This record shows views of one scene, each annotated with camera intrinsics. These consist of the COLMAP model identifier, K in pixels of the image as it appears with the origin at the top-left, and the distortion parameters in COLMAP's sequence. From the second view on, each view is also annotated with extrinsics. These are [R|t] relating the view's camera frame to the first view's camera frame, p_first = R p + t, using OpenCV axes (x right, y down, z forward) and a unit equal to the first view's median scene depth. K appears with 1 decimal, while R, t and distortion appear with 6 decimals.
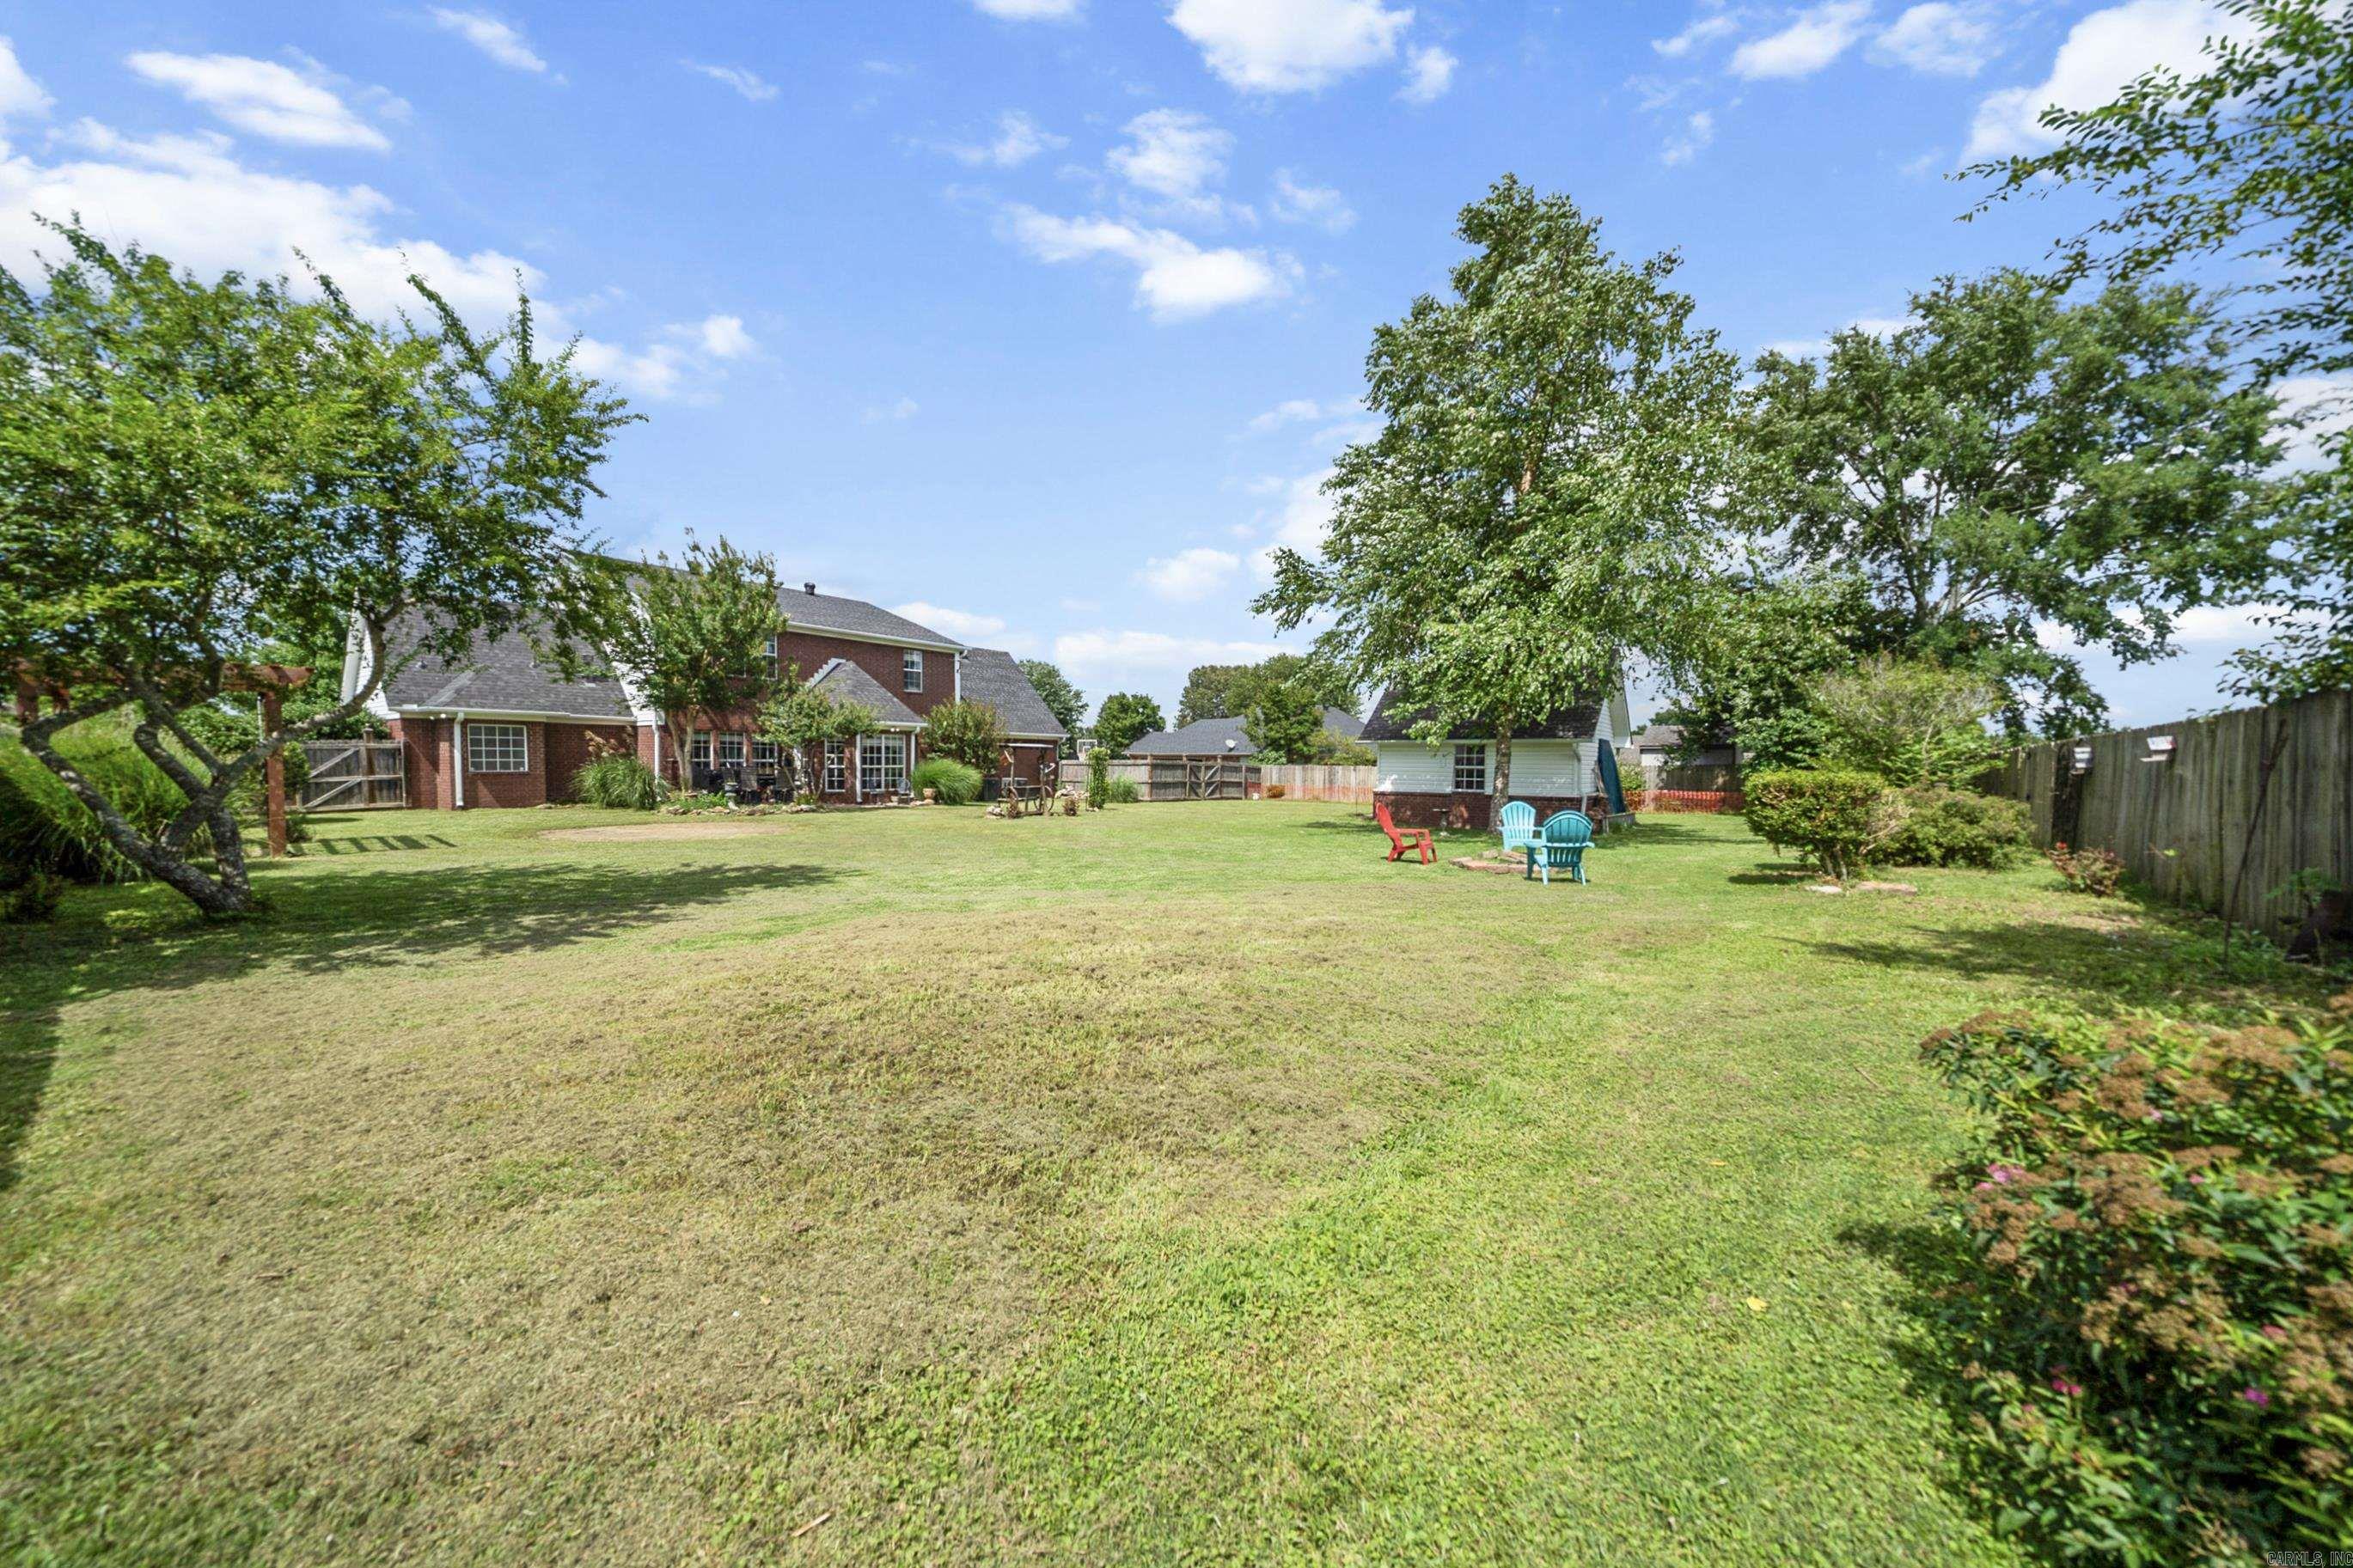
lens RADIAL K [[810.3, 0, 1169.5], [0, 810.3, 769.7], [0, 0, 1]] dist [-0.000819, -0.000101]
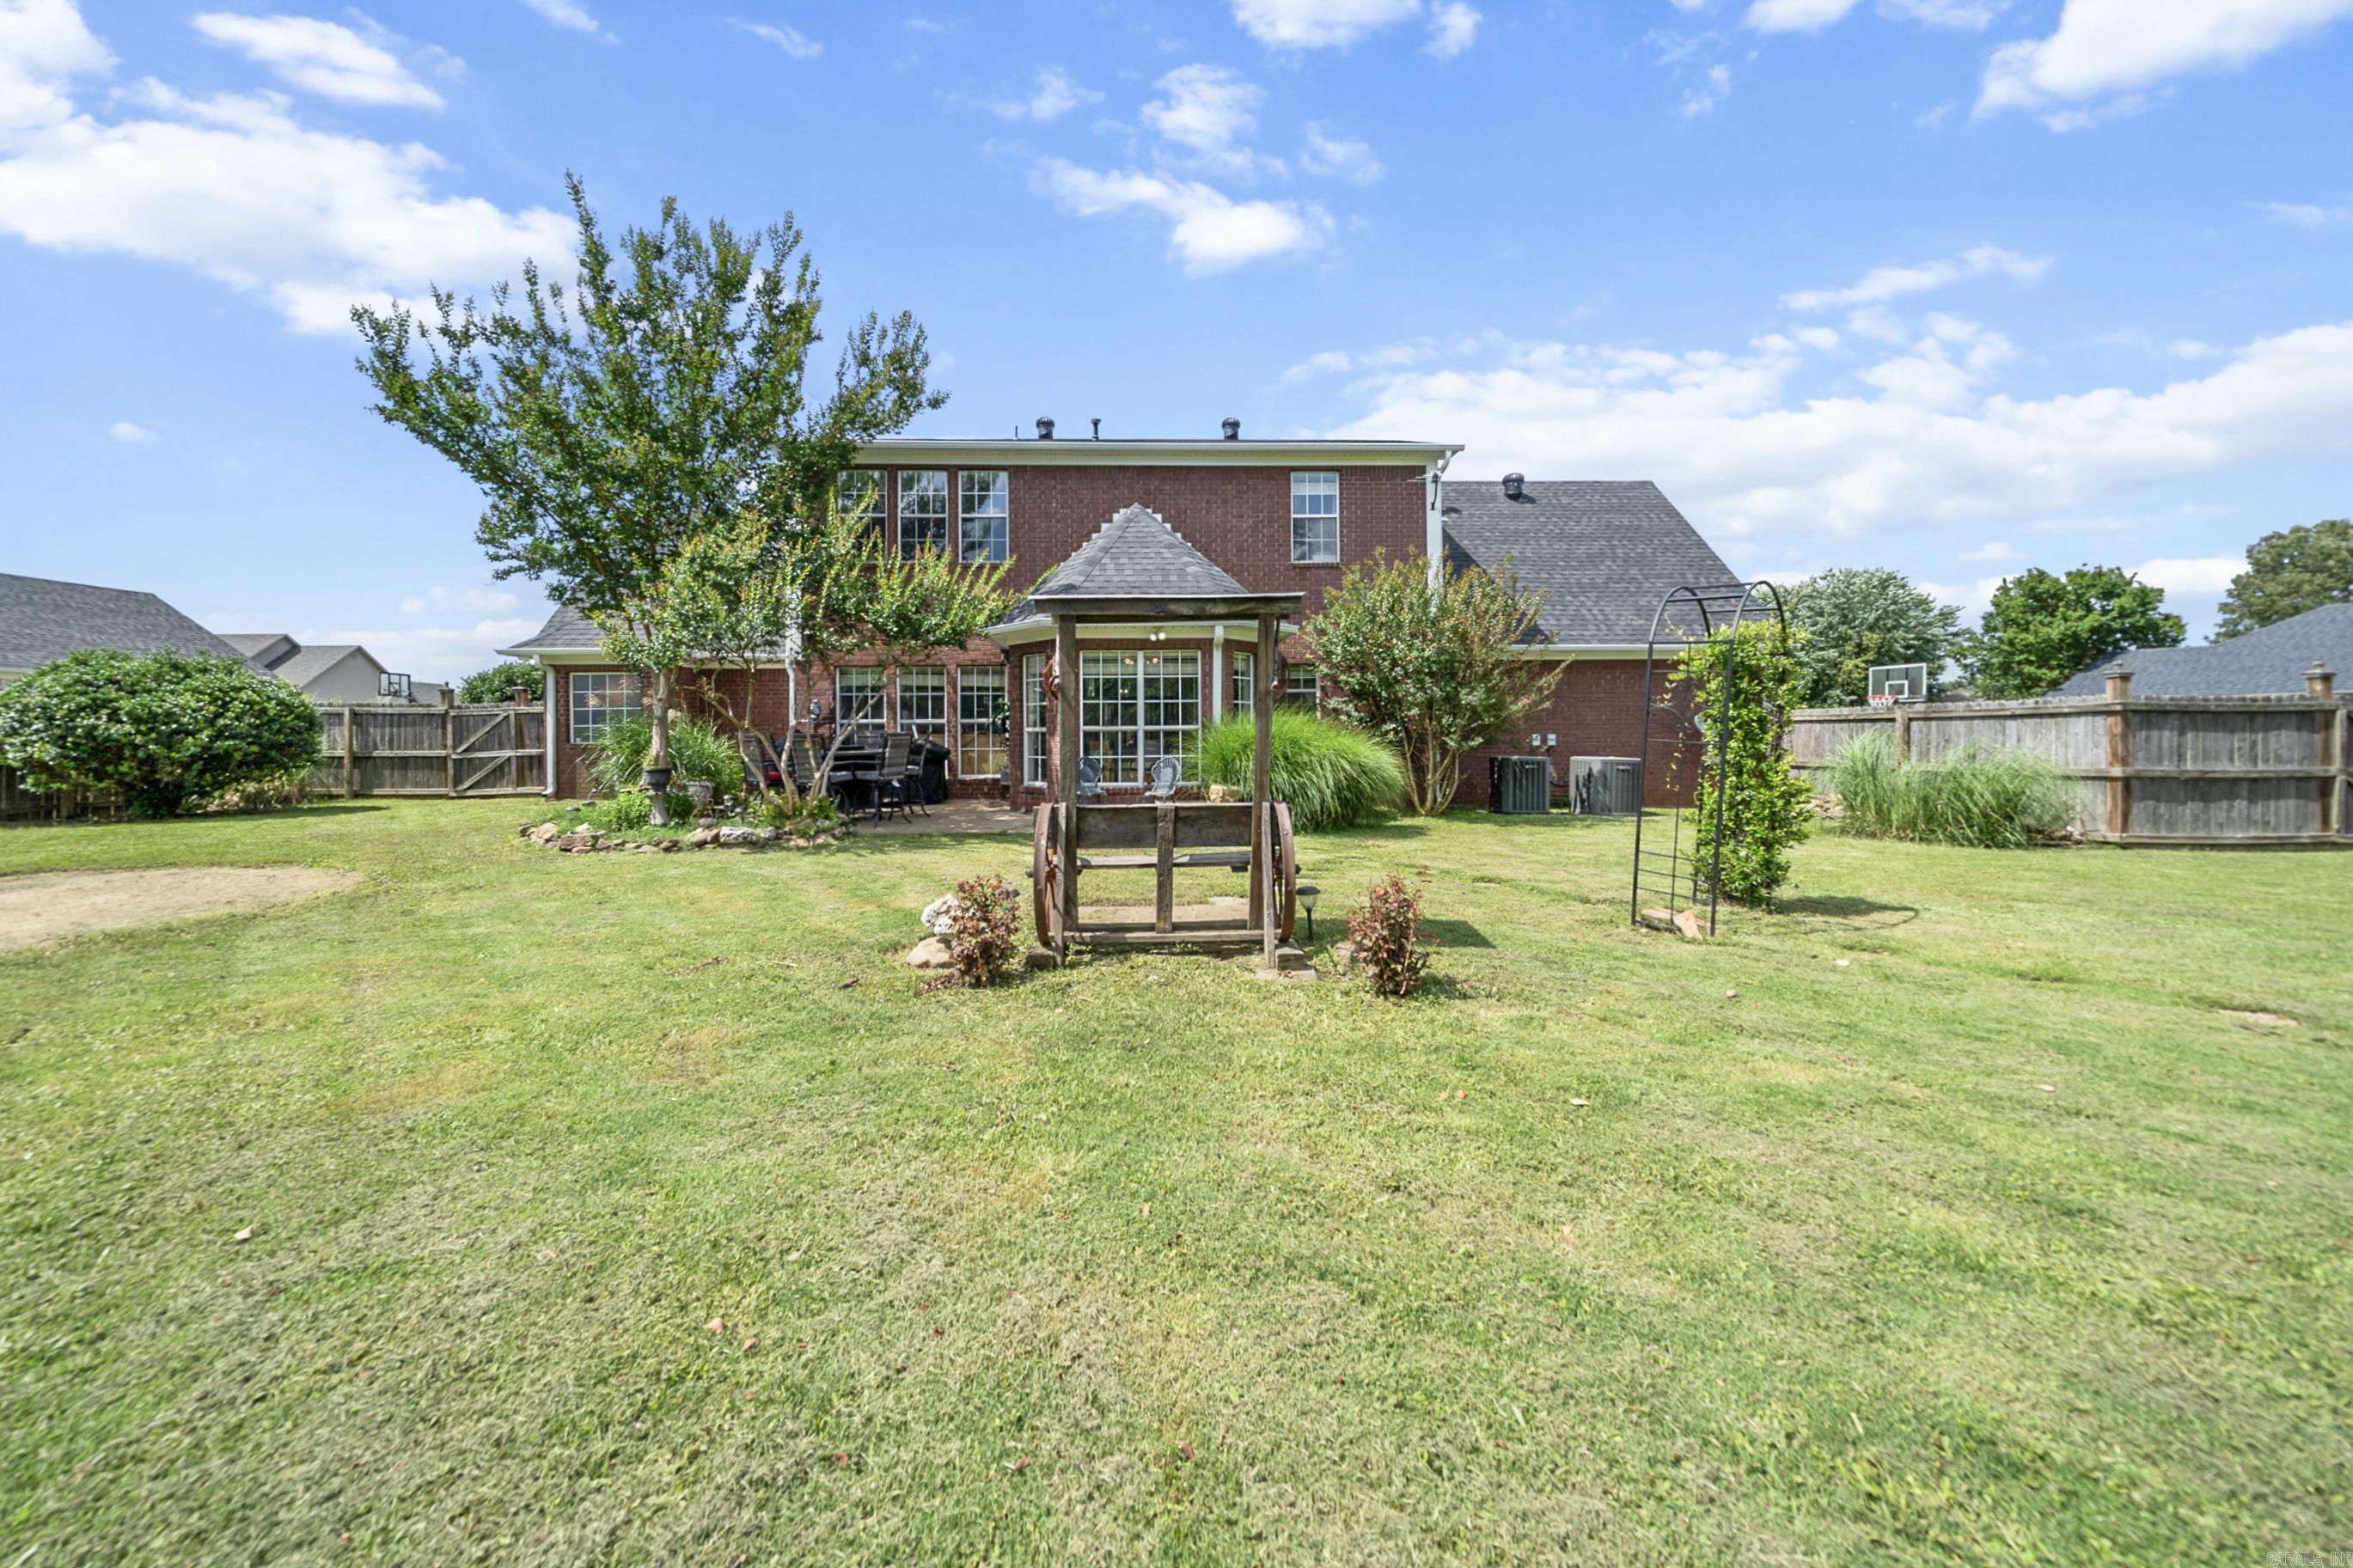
lens RADIAL K [[839.4, 0, 1164.8], [0, 839.4, 733.4], [0, 0, 1]] dist [-0.001652, -0.000272]
pose [[0.633726, -0.014670, -0.773419, -0.008760], [0.005138, 0.999878, -0.014755, 0.003893], [0.773541, 0.005377, 0.633724, 0.574137]]
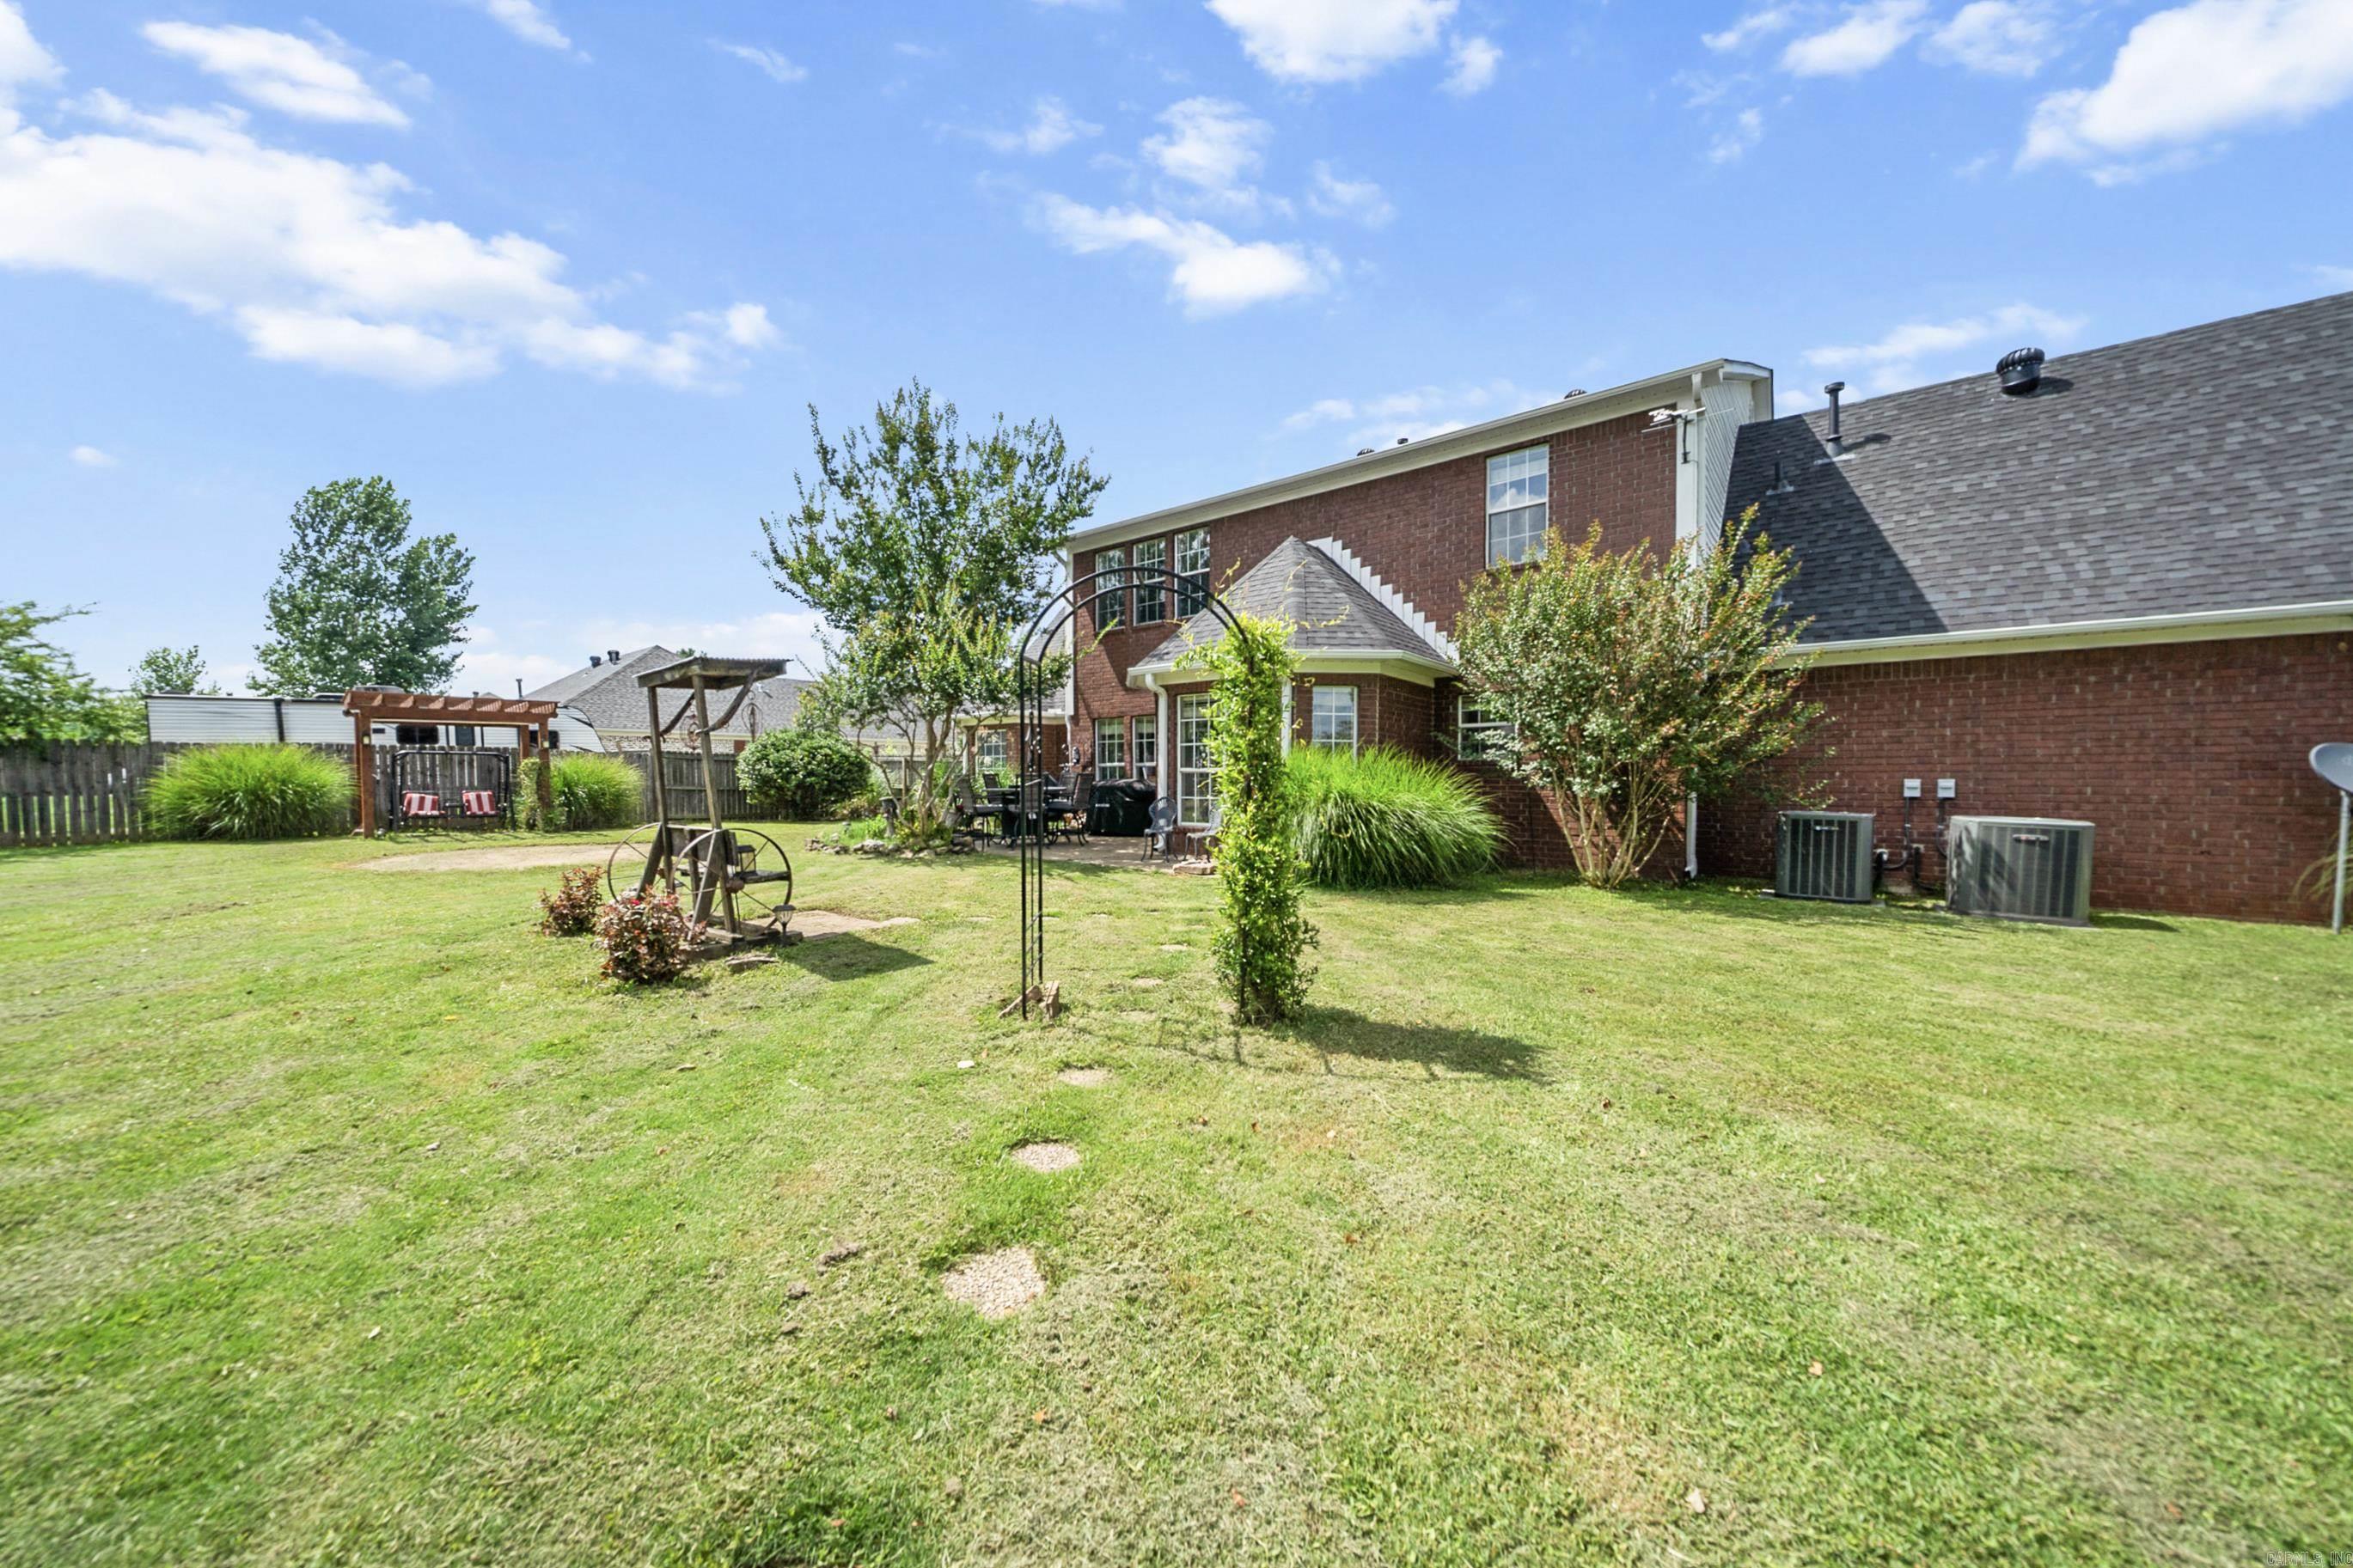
lens RADIAL K [[835.0, 0, 1161.1], [0, 835.0, 785.9], [0, 0, 1]] dist [-0.002028, -0.000290]
pose [[-0.042514, -0.002269, -0.999093, 0.057154], [-0.010354, 0.999945, -0.001830, 0.004177], [0.999042, 0.010266, -0.042535, 0.767286]]
